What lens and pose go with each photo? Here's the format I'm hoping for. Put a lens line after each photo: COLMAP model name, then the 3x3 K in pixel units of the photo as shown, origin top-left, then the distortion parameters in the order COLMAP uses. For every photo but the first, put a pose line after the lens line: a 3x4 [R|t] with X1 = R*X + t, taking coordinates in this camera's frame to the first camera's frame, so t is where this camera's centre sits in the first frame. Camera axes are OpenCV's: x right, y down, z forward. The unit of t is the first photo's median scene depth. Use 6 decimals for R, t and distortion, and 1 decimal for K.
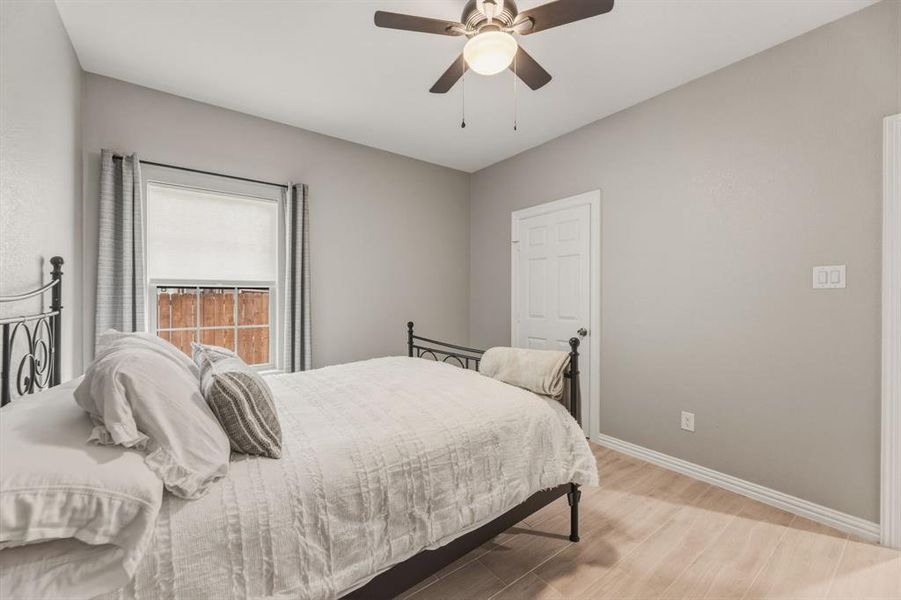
lens RADIAL K [[366.6, 0, 430.1], [0, 366.6, 294.7], [0, 0, 1]] dist [-0.002597, -0.000276]
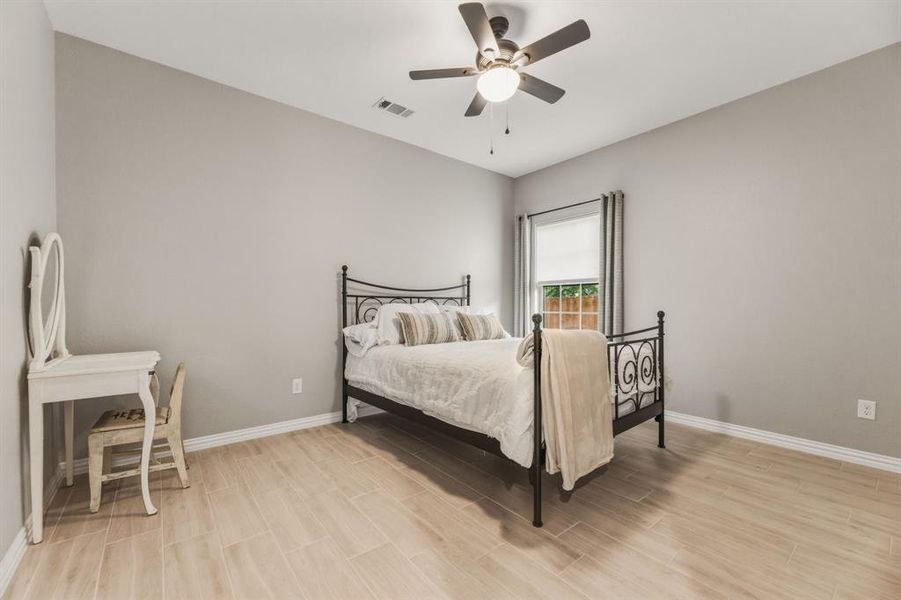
lens RADIAL K [[361.4, 0, 444.2], [0, 361.4, 301.4], [0, 0, 1]] dist [-0.001513, -0.000266]
pose [[0.045755, -0.008981, -0.998912, 1.328681], [0.004157, 0.999953, -0.008800, 0.092215], [0.998944, -0.003749, 0.045791, 0.714516]]
